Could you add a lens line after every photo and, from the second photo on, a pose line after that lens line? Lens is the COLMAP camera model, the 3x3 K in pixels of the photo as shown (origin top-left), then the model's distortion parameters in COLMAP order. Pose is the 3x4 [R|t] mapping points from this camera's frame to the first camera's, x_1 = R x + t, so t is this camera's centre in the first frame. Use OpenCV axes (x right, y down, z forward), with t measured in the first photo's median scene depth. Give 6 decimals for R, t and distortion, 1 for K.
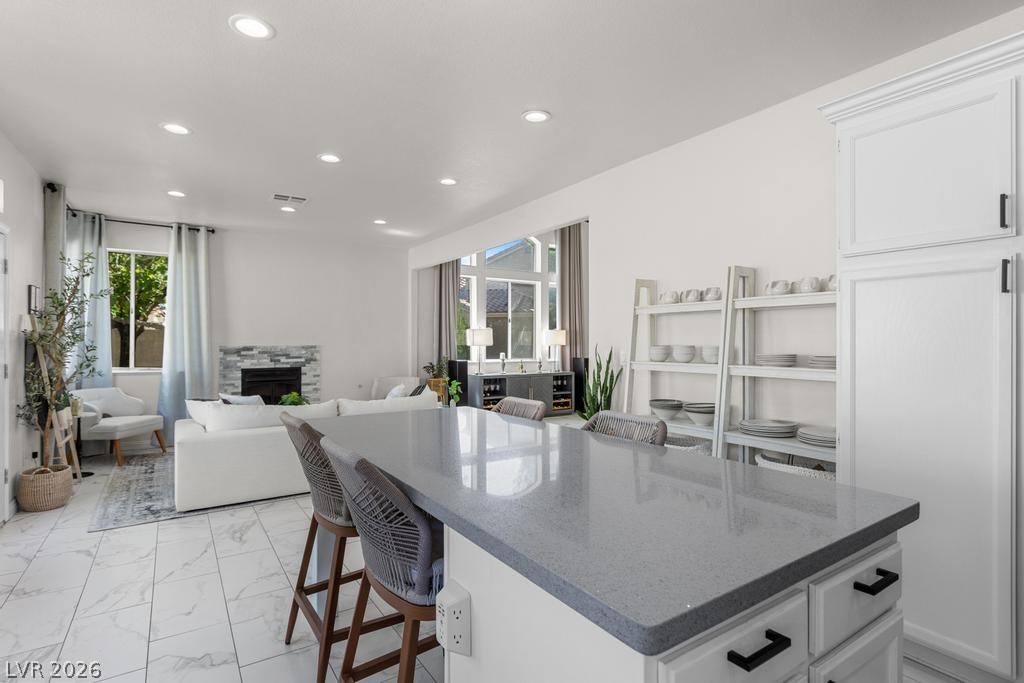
lens RADIAL K [[507.6, 0, 510.1], [0, 507.6, 340.0], [0, 0, 1]] dist [0.001586, 0.000496]
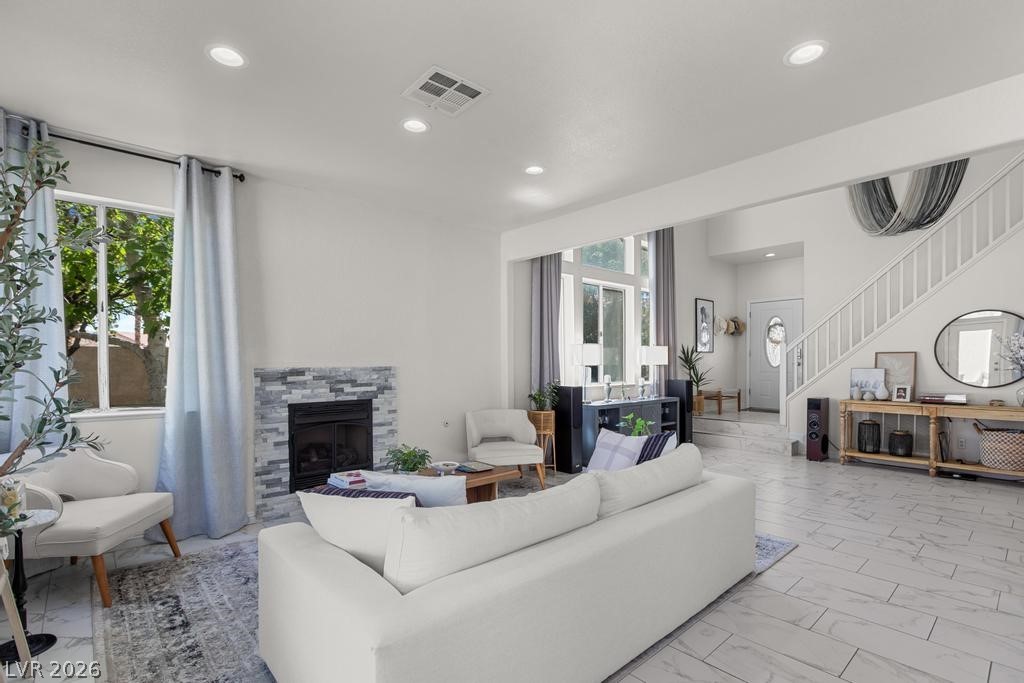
lens RADIAL K [[480.4, 0, 510.0], [0, 480.4, 372.3], [0, 0, 1]] dist [-0.002421, -0.001099]
pose [[0.989832, -0.006748, 0.142080, -0.335485], [0.003186, 0.999675, 0.025286, 0.002990], [-0.142205, -0.024577, 0.989532, 0.367216]]
